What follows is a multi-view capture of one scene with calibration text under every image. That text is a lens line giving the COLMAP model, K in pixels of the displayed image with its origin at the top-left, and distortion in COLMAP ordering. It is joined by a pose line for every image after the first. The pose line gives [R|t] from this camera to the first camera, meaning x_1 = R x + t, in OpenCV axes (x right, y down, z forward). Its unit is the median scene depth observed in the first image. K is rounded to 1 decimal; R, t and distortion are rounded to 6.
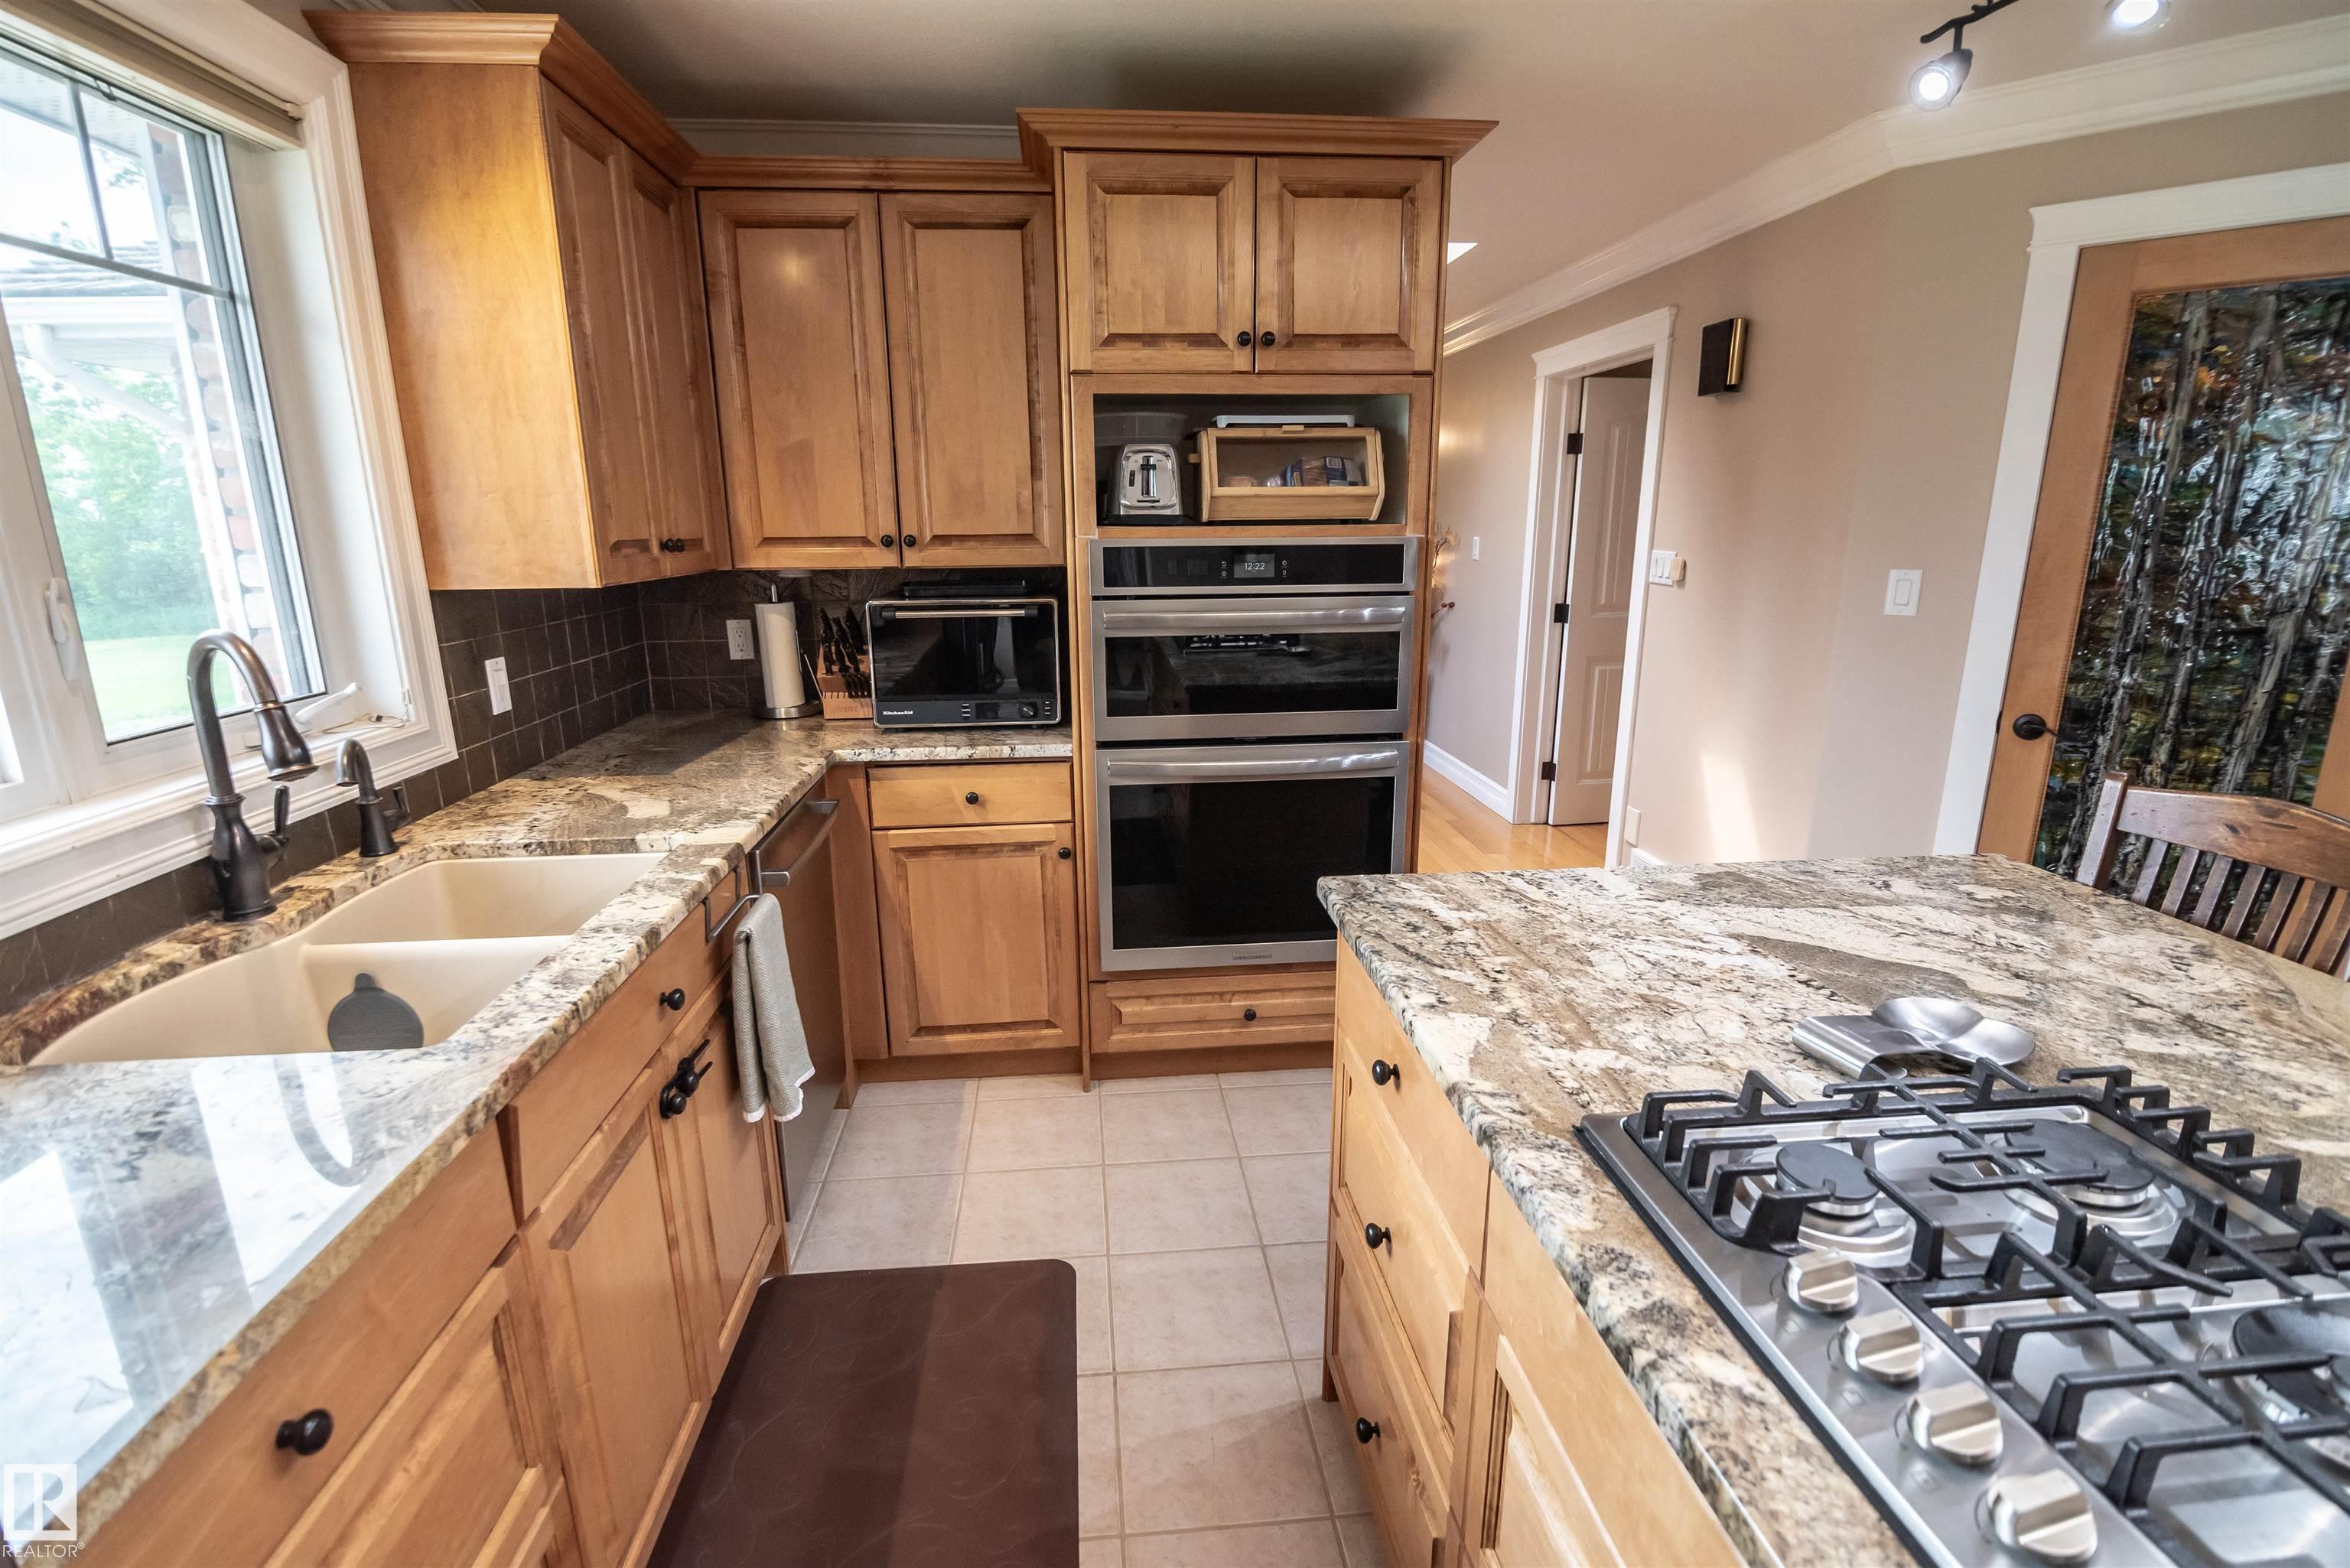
lens RADIAL K [[1086.4, 0, 1174.3], [0, 1086.4, 791.0], [0, 0, 1]] dist [-0.008941, -0.003847]
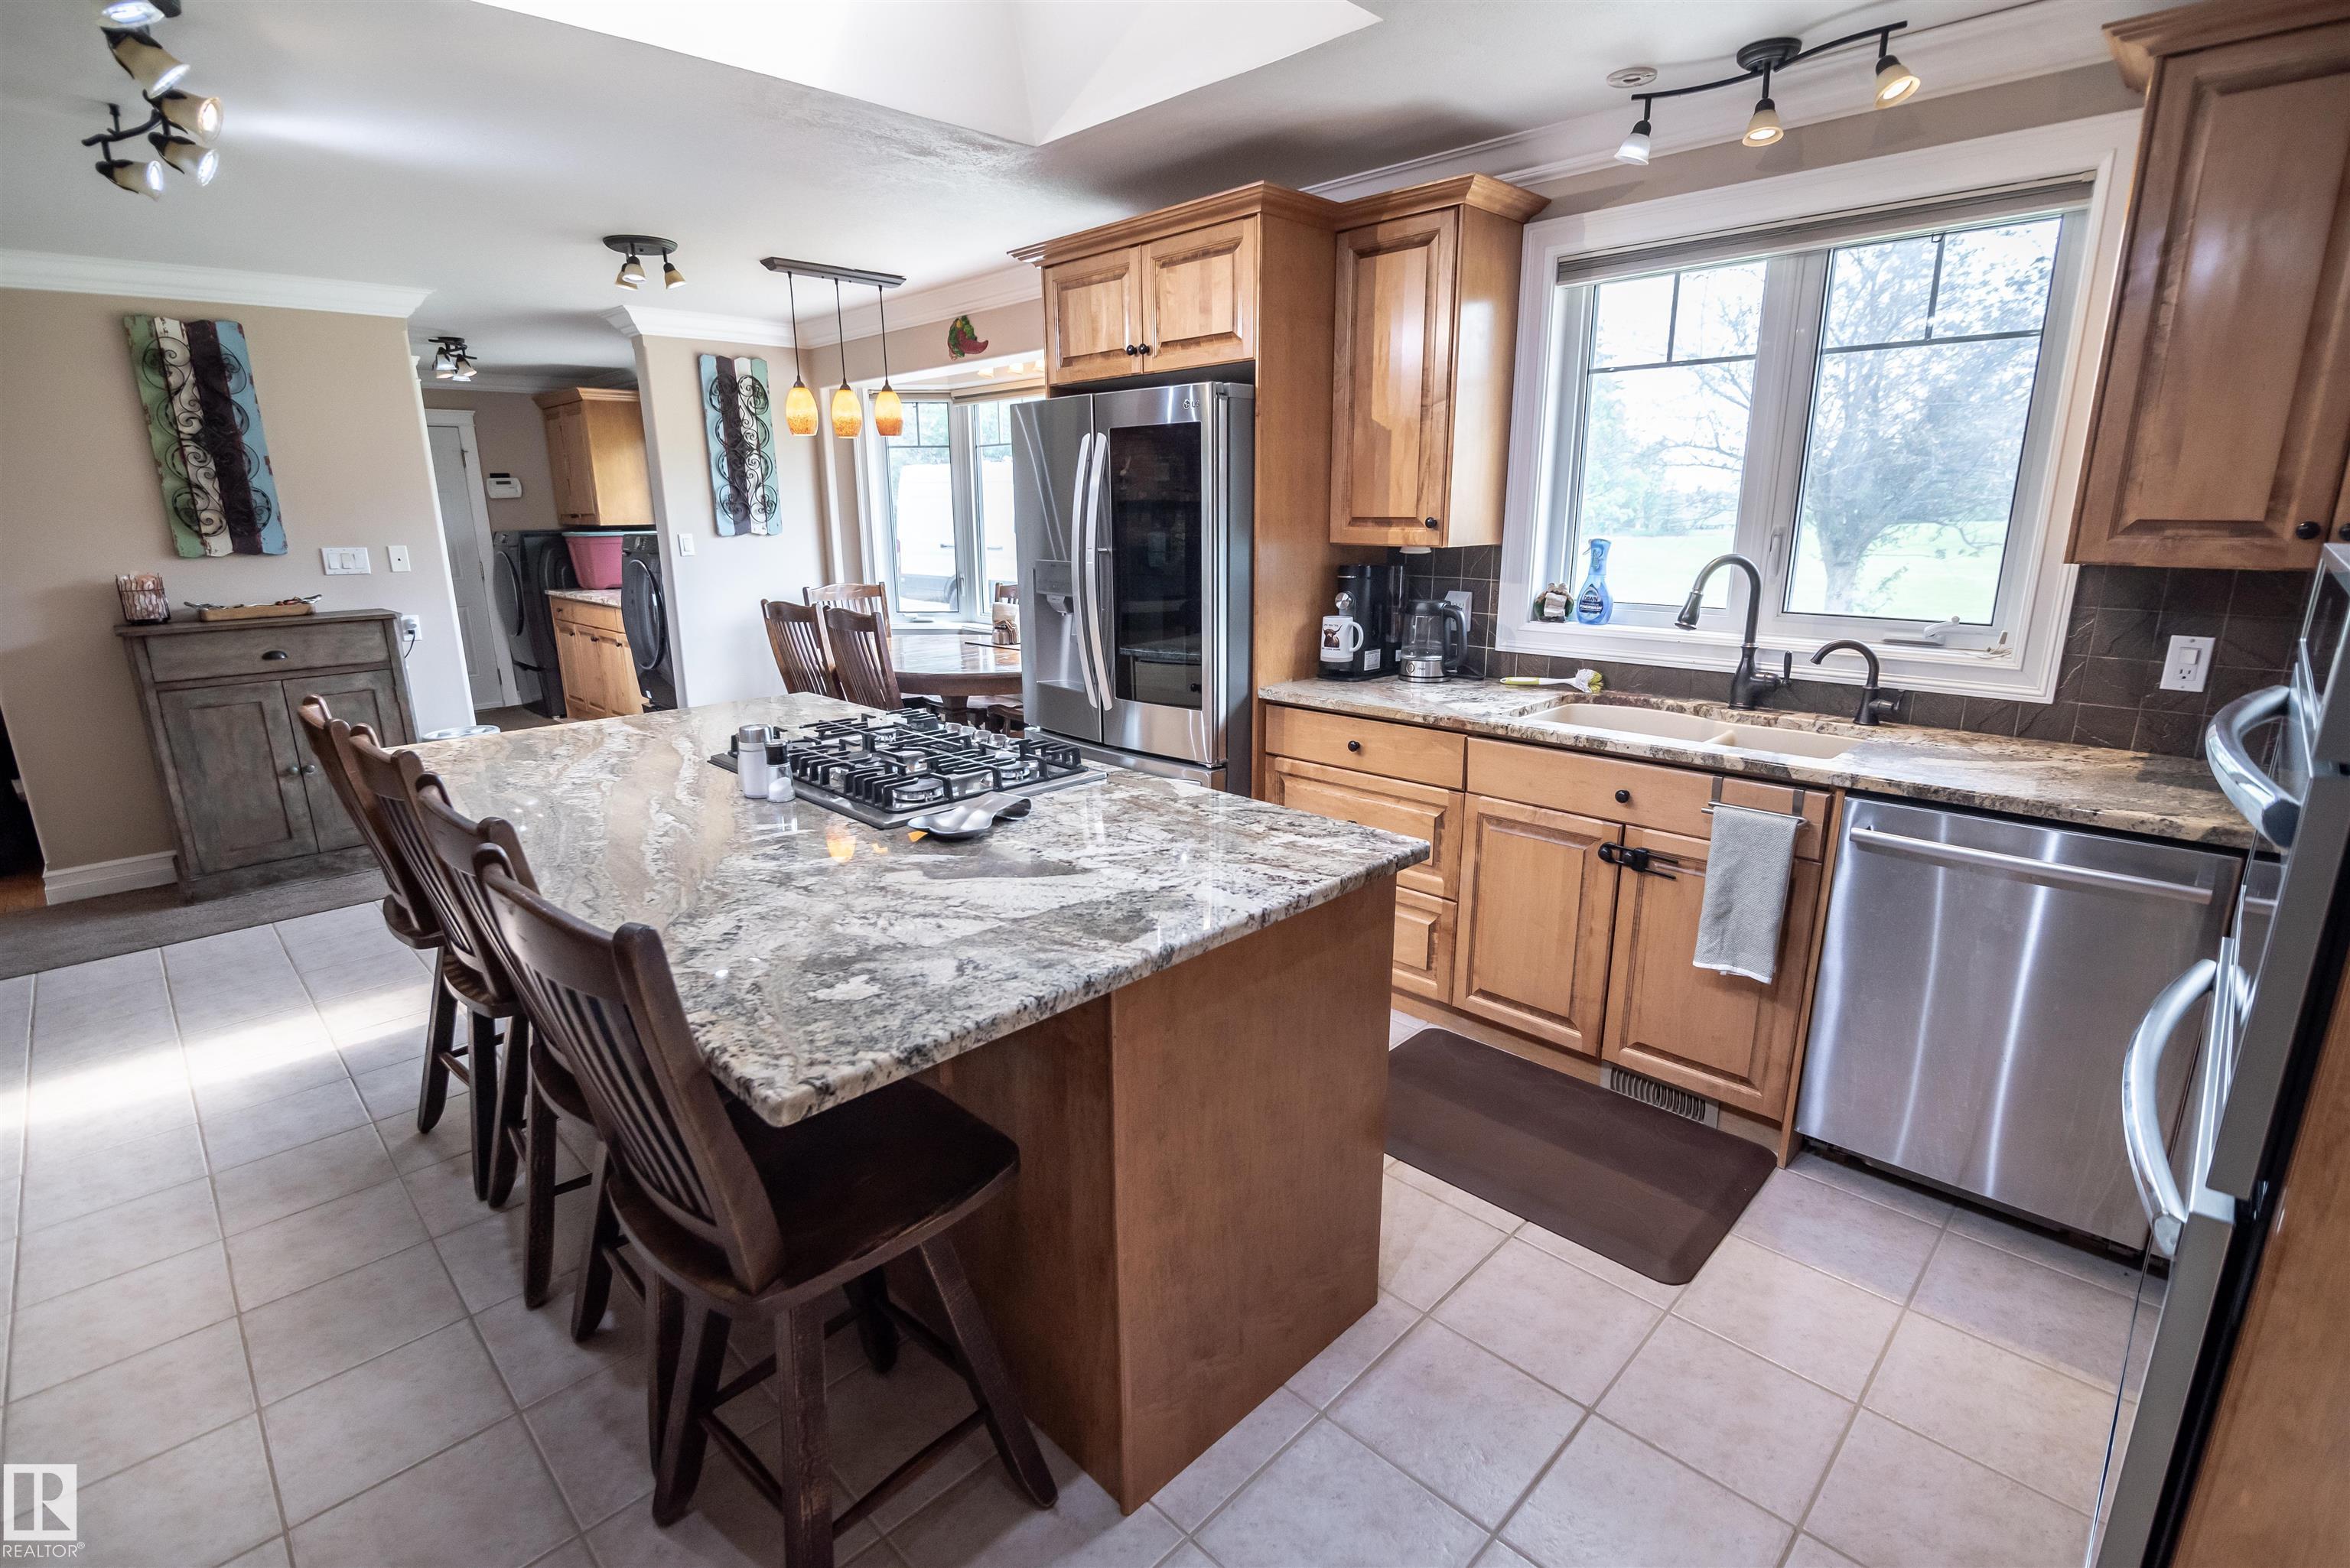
lens RADIAL K [[1086.4, 0, 1174.3], [0, 1086.4, 791.0], [0, 0, 1]] dist [-0.008941, -0.003847]
pose [[-0.769866, 0.176957, -0.613182, 0.665354], [-0.141121, 0.889807, 0.433969, -0.269065], [0.622407, 0.420631, -0.660060, 1.040364]]
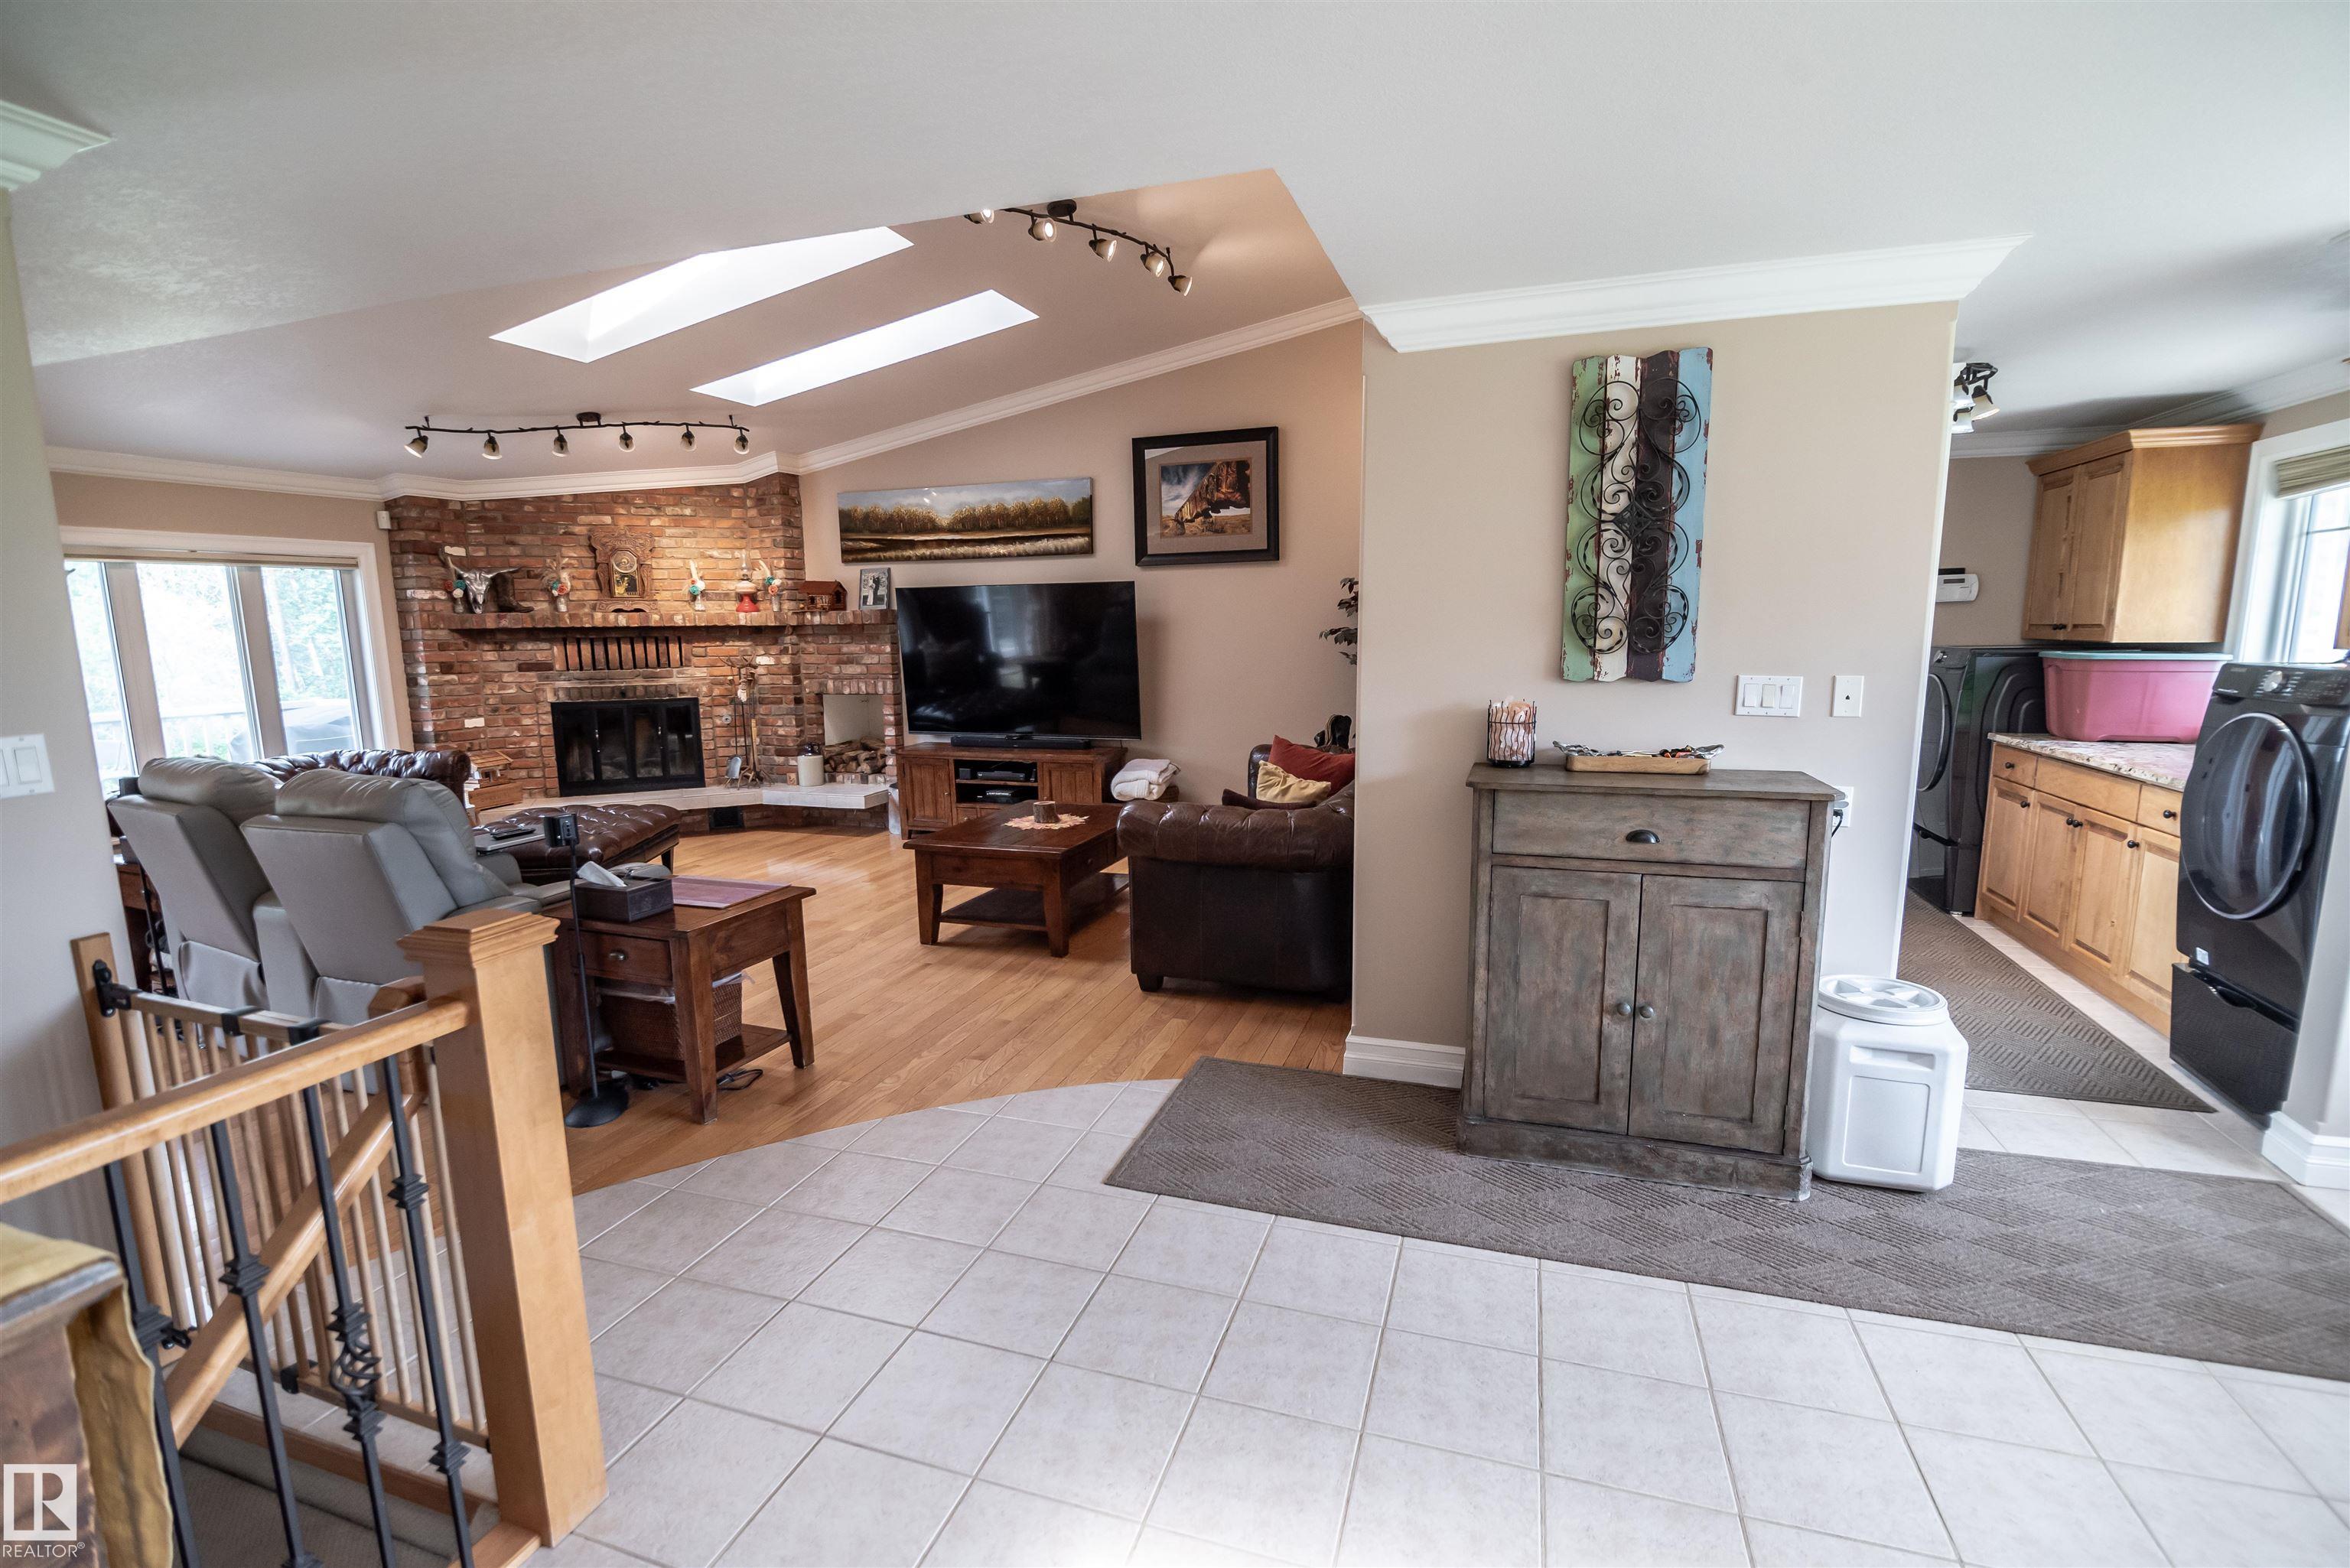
lens RADIAL K [[1045.0, 0, 1174.5], [0, 1045.0, 789.5], [0, 0, 1]] dist [-0.008421, -0.005753]
pose [[-0.915293, -0.043345, 0.400449, 0.691971], [0.116952, 0.922763, 0.367193, -0.014218], [-0.385436, 0.382923, -0.839529, -0.000025]]
